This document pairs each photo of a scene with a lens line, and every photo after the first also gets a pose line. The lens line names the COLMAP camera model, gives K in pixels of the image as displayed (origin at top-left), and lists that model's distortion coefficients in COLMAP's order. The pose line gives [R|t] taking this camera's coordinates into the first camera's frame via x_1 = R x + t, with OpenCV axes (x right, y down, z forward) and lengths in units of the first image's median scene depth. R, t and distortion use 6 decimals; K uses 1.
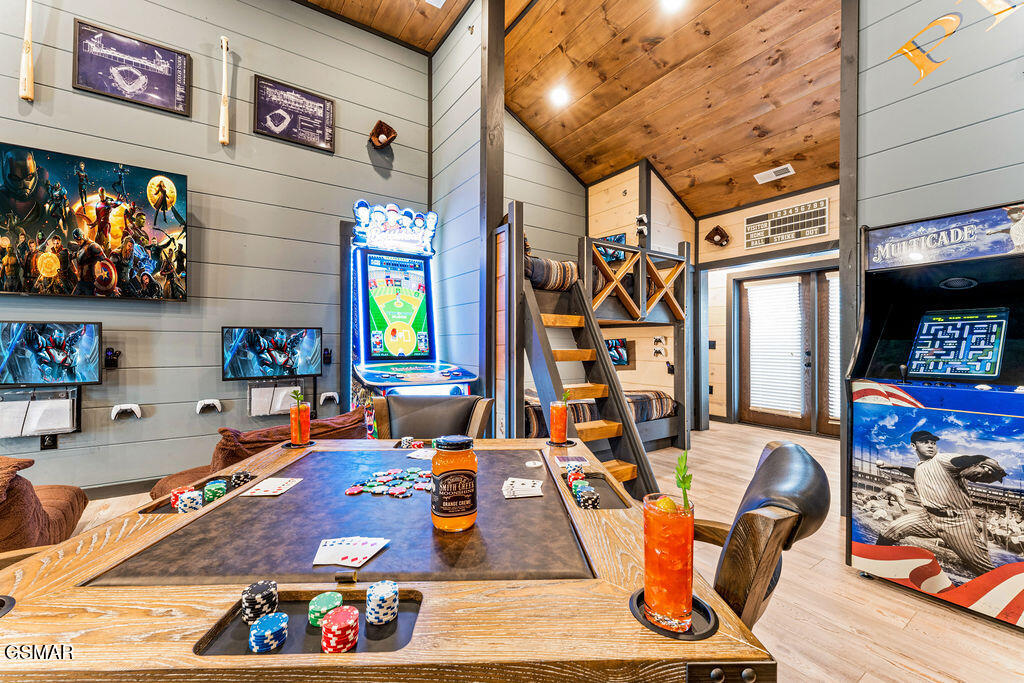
lens RADIAL K [[404.1, 0, 513.4], [0, 404.1, 342.3], [0, 0, 1]] dist [0.000430, 0.000633]
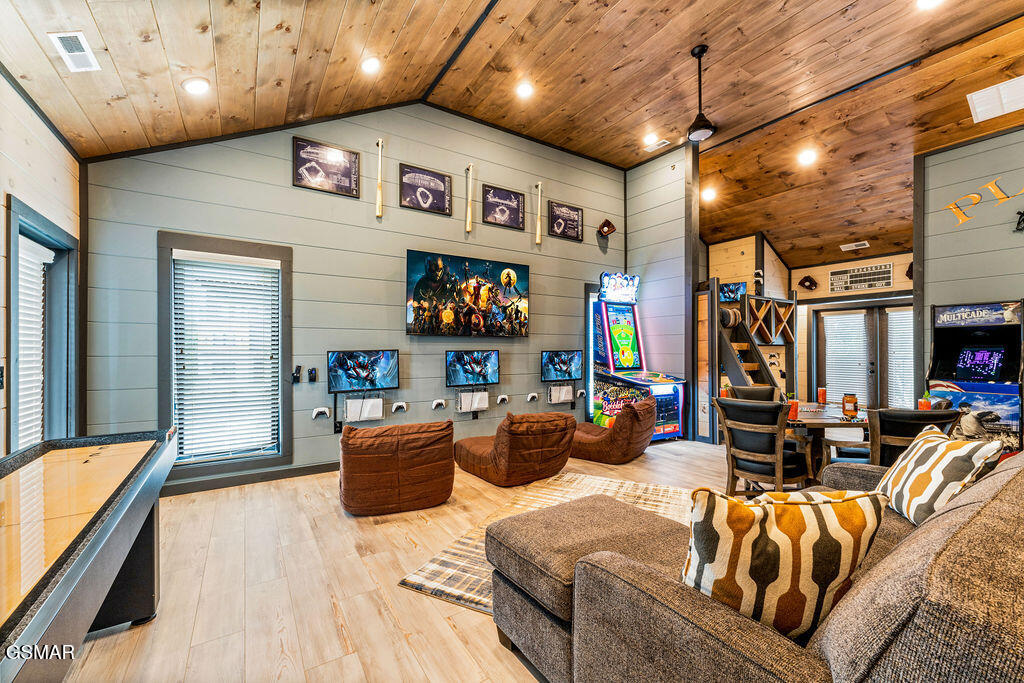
lens RADIAL K [[404.1, 0, 514.0], [0, 404.1, 349.1], [0, 0, 1]] dist [0.000430, 0.000633]
pose [[0.999746, -0.003679, -0.022254, -0.693395], [0.003691, 0.999993, 0.000482, -0.041504], [0.022252, -0.000564, 0.999752, -0.628479]]
